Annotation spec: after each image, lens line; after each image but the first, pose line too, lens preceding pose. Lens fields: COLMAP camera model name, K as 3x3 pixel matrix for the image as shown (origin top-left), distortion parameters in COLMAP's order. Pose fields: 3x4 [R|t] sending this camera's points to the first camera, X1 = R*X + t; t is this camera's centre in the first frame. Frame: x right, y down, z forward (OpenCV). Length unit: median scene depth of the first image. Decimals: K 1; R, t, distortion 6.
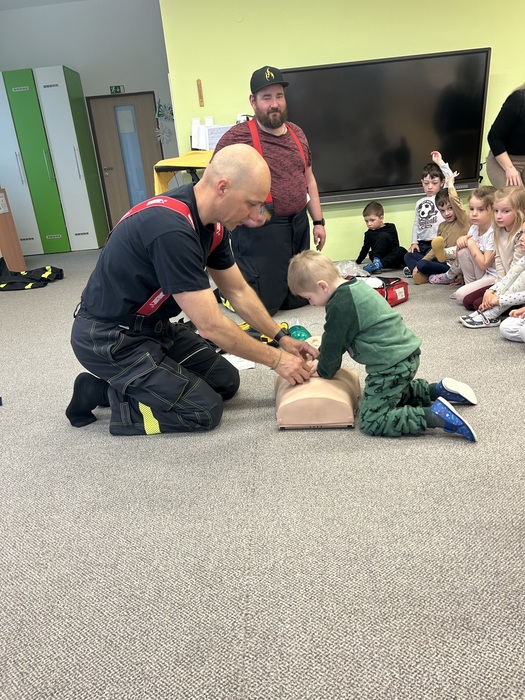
lens RADIAL K [[510.6, 0, 262.5], [0, 510.6, 350.0], [0, 0, 1]] dist [-0.000717, -0.002609]
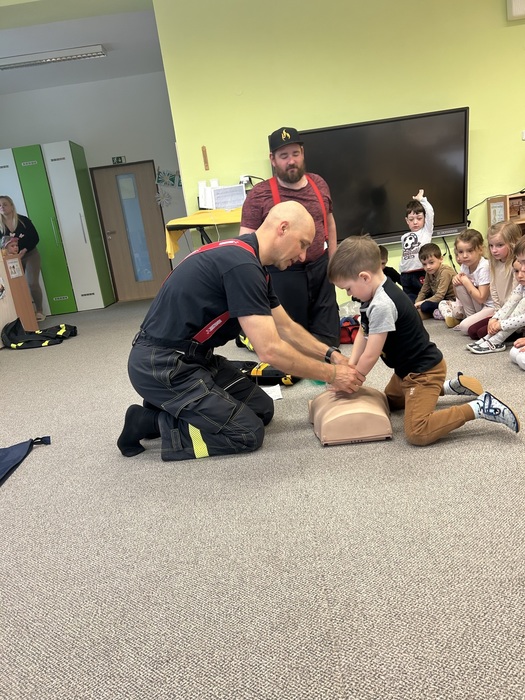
lens RADIAL K [[517.7, 0, 262.5], [0, 517.7, 350.0], [0, 0, 1]] dist [0.001045, -0.007969]
pose [[0.998456, -0.052056, 0.019366, -0.089845], [0.053907, 0.992227, -0.112157, 0.064041], [-0.013377, 0.113028, 0.993502, -0.101111]]
